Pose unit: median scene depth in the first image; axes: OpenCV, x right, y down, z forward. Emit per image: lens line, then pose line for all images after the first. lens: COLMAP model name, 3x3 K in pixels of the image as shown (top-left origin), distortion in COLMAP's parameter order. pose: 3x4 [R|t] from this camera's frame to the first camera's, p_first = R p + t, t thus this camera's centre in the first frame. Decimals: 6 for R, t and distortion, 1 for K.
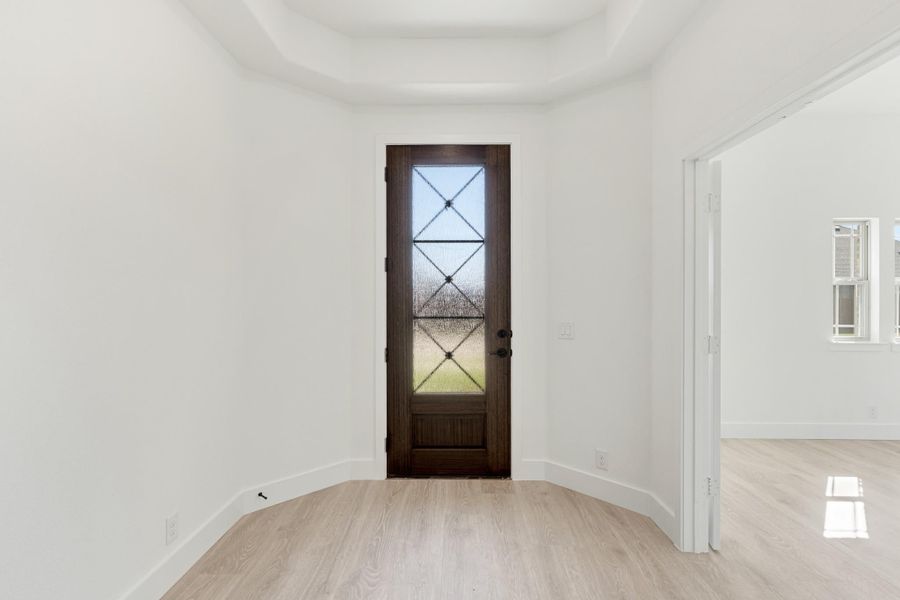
lens RADIAL K [[418.6, 0, 409.0], [0, 418.6, 303.2], [0, 0, 1]] dist [-0.023215, 0.000326]
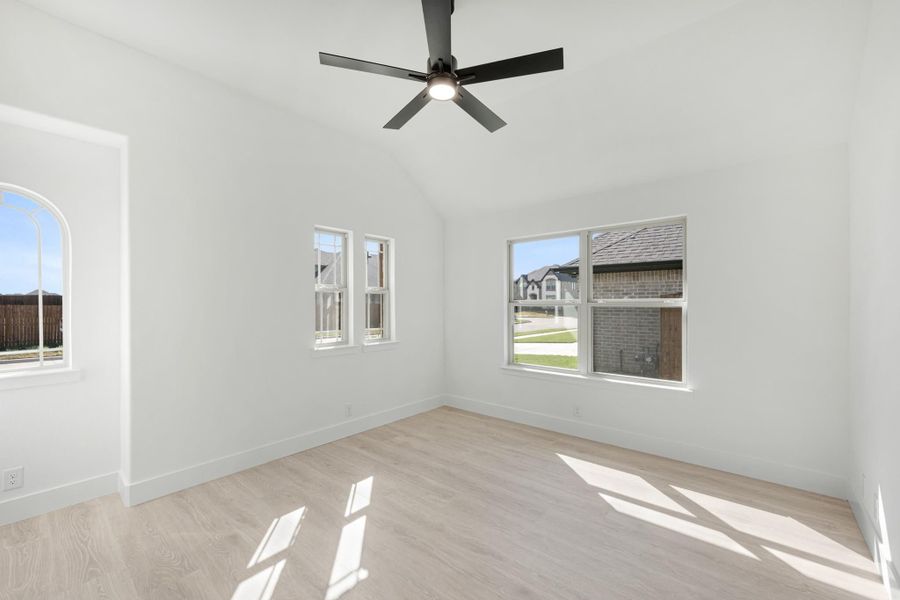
lens RADIAL K [[368.9, 0, 449.7], [0, 368.9, 306.0], [0, 0, 1]] dist [-0.000632, 0.000183]
pose [[0.576506, 0.001514, 0.817092, 0.485267], [-0.000638, 0.999999, -0.001403, -0.008092], [-0.817093, 0.000288, 0.576506, 0.211008]]
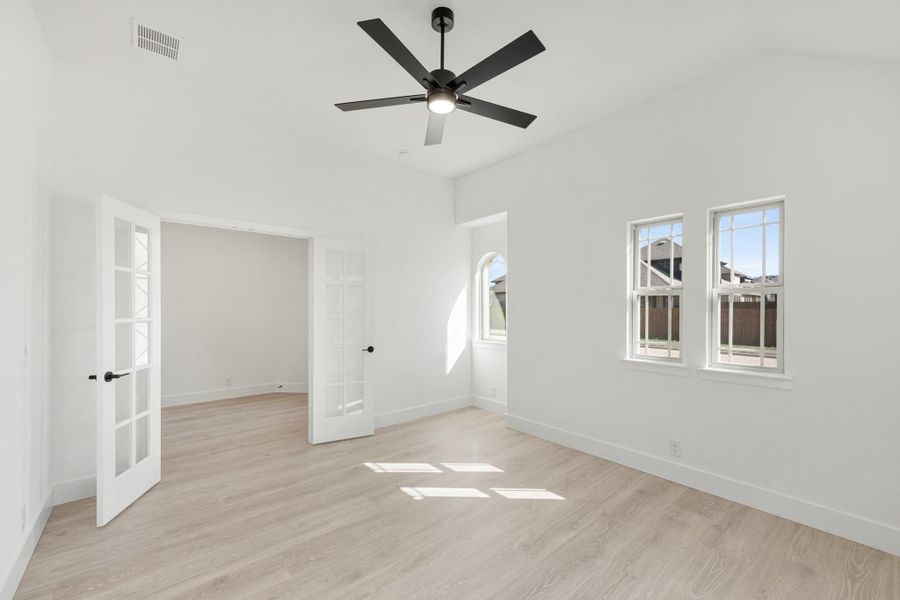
lens RADIAL K [[374.4, 0, 447.6], [0, 374.4, 305.5], [0, 0, 1]] dist [-0.001556, -0.000311]
pose [[0.692808, 0.006296, -0.721094, 1.332432], [-0.011305, 0.999934, -0.002131, -0.012746], [0.721033, 0.009629, 0.692834, 0.140650]]
